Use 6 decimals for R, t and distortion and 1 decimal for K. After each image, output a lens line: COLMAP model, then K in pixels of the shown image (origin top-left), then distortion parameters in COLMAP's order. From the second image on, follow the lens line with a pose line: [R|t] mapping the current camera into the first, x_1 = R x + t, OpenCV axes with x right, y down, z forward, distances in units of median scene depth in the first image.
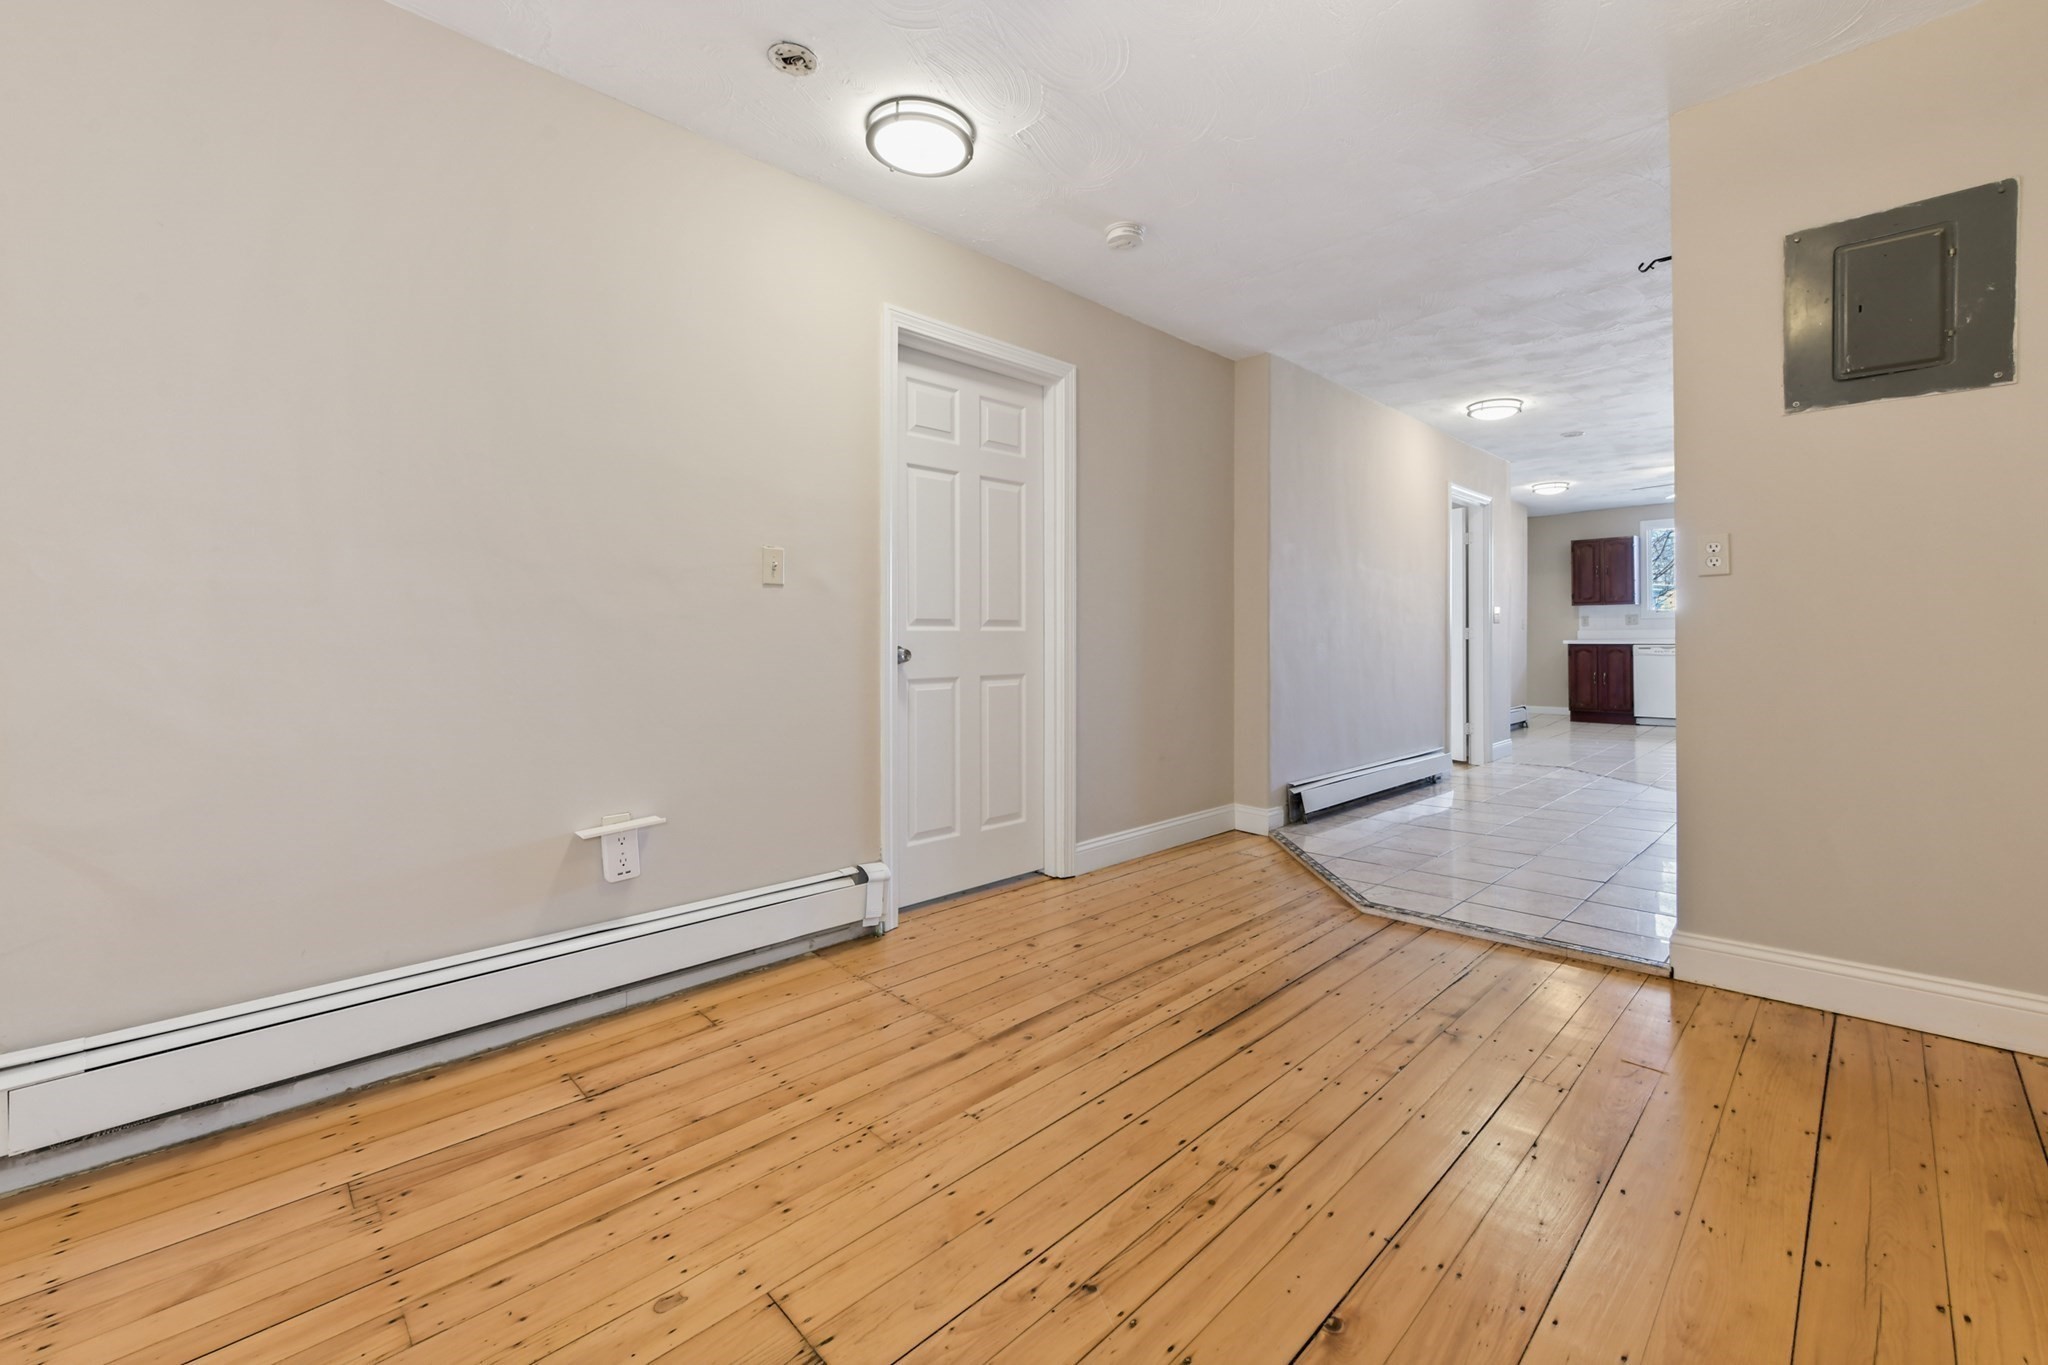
lens RADIAL K [[836.8, 0, 1033.7], [0, 836.8, 640.1], [0, 0, 1]] dist [0.001472, -0.000195]
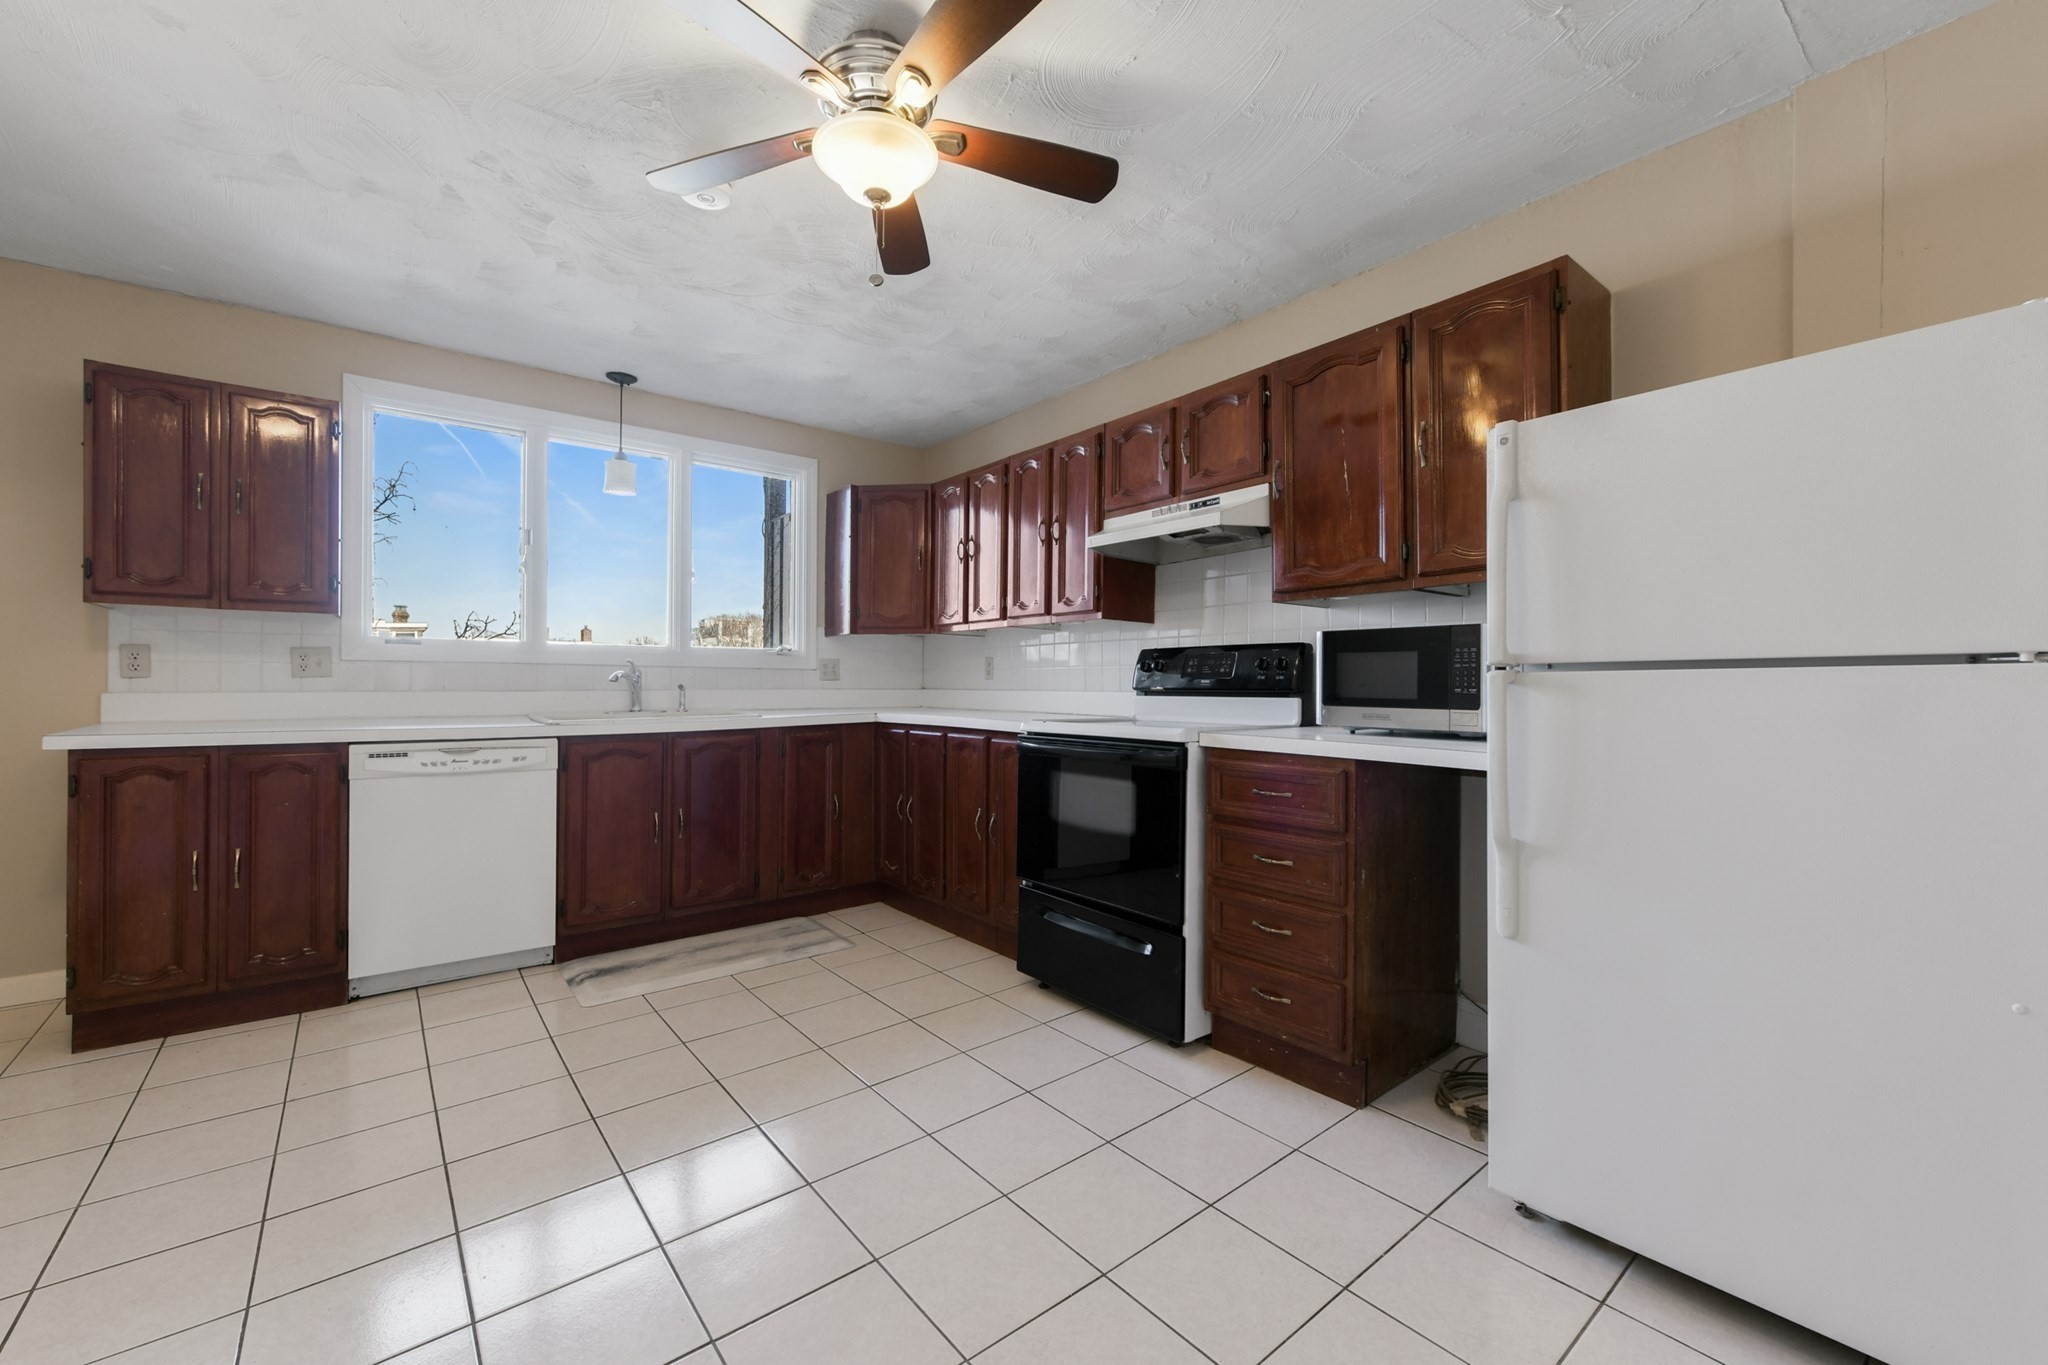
lens RADIAL K [[827.5, 0, 1028.9], [0, 827.5, 680.3], [0, 0, 1]] dist [0.000556, 0.000475]
pose [[0.105902, 0.011617, 0.994309, 1.710047], [-0.007601, 0.999912, -0.010873, -0.062908], [-0.994348, -0.006406, 0.105981, 2.790635]]
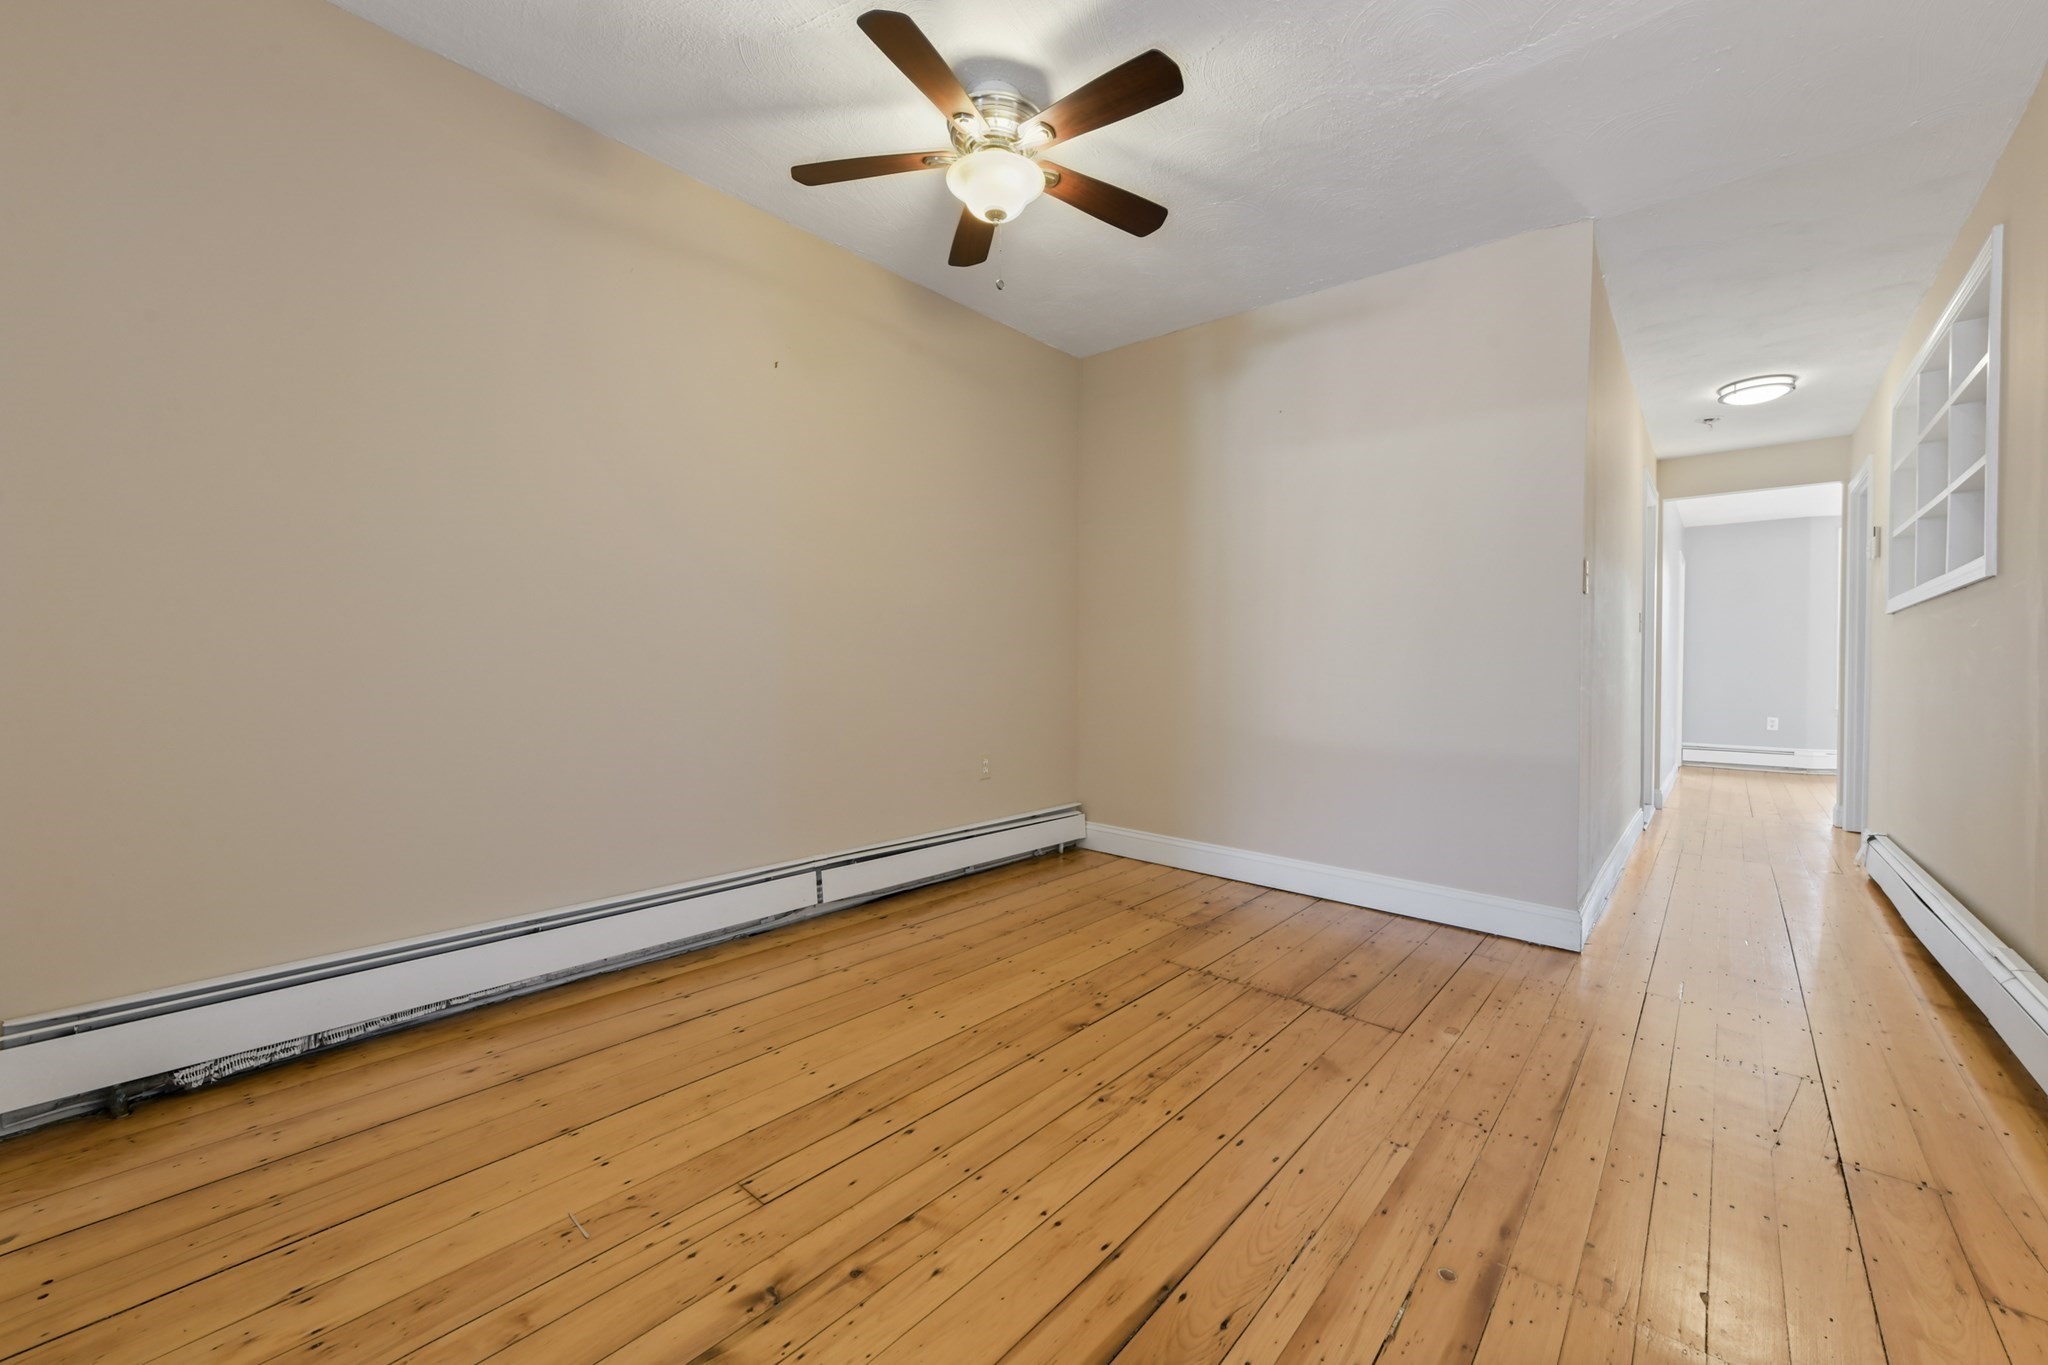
lens RADIAL K [[826.9, 0, 1034.9], [0, 826.9, 661.9], [0, 0, 1]] dist [0.000753, 0.000681]
pose [[-0.995333, -0.005351, -0.096353, 0.323461], [-0.005188, 0.999985, -0.001939, 0.012909], [0.096362, -0.001430, -0.995345, 1.409087]]
